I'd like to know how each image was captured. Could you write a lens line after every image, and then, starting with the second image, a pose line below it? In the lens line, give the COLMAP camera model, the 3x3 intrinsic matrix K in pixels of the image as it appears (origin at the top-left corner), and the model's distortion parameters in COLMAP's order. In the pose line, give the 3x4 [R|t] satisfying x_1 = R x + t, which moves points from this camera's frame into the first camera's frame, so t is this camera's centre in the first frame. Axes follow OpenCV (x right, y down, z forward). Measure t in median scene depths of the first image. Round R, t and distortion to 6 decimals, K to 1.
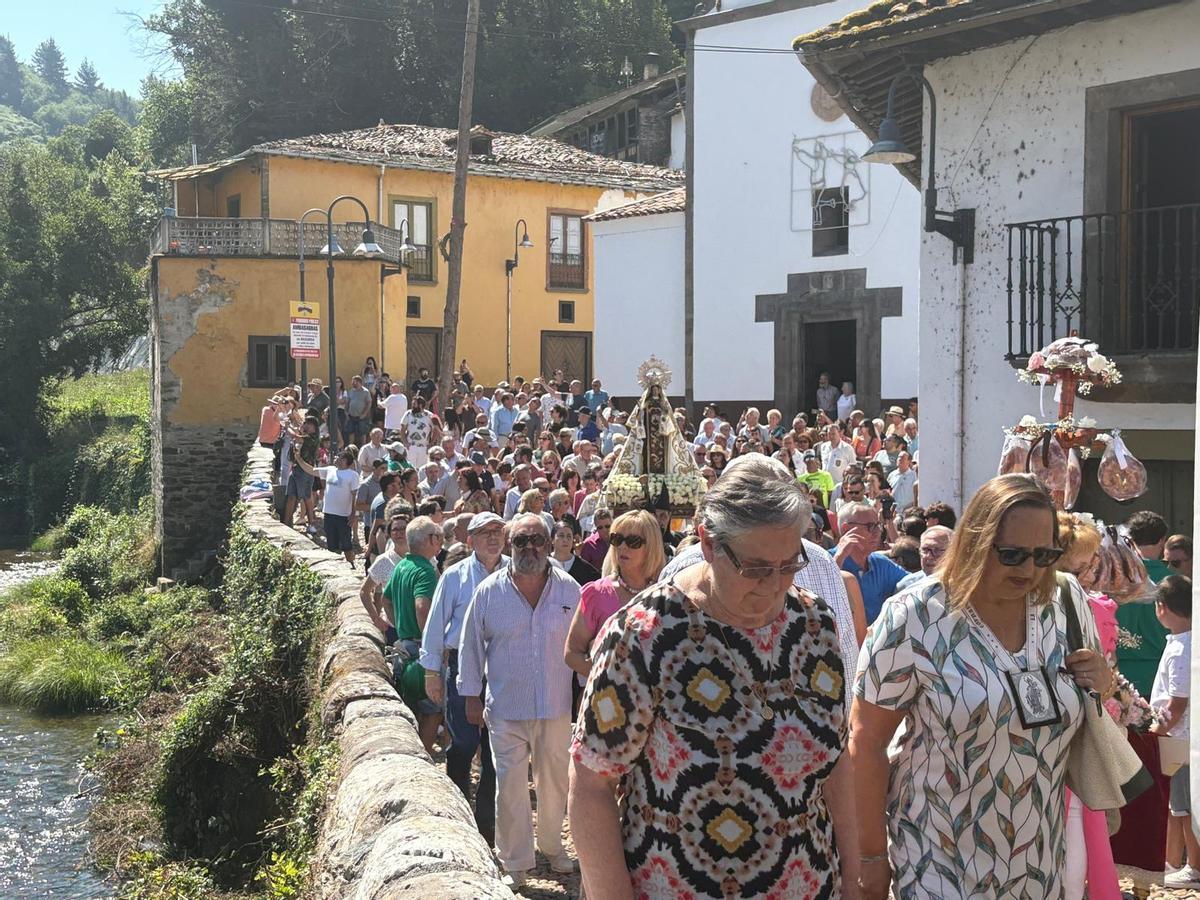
lens RADIAL K [[1703.7, 0, 595.0], [0, 1703.7, 449.0], [0, 0, 1]] dist [0.047276, 0.000000]
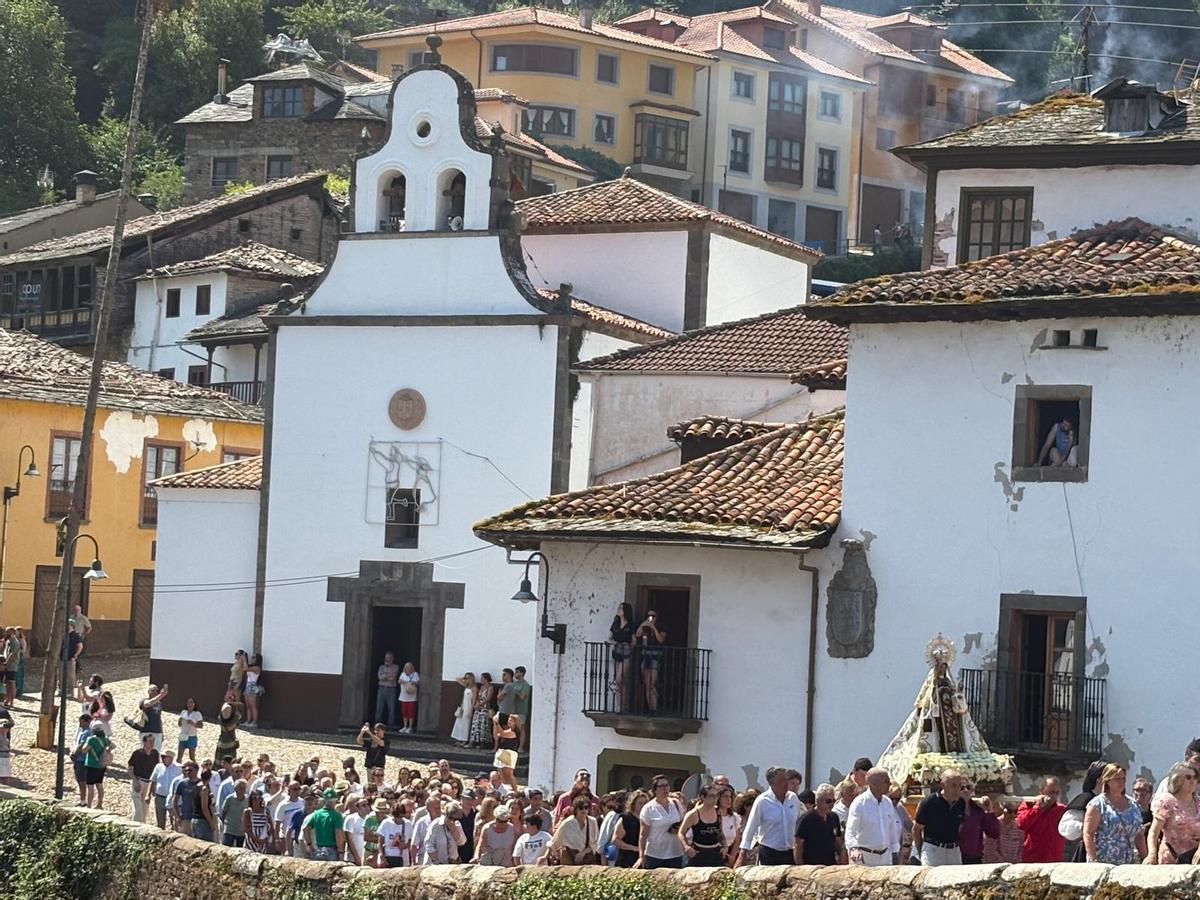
lens RADIAL K [[2774.7, 0, 608.4], [0, 2774.7, 444.2], [0, 0, 1]] dist [0.294409, 0.000000]
pose [[0.958806, 0.058392, 0.277994, -0.245880], [-0.037908, 0.996193, -0.078501, -0.042663], [-0.281520, 0.064729, 0.957370, -0.805130]]
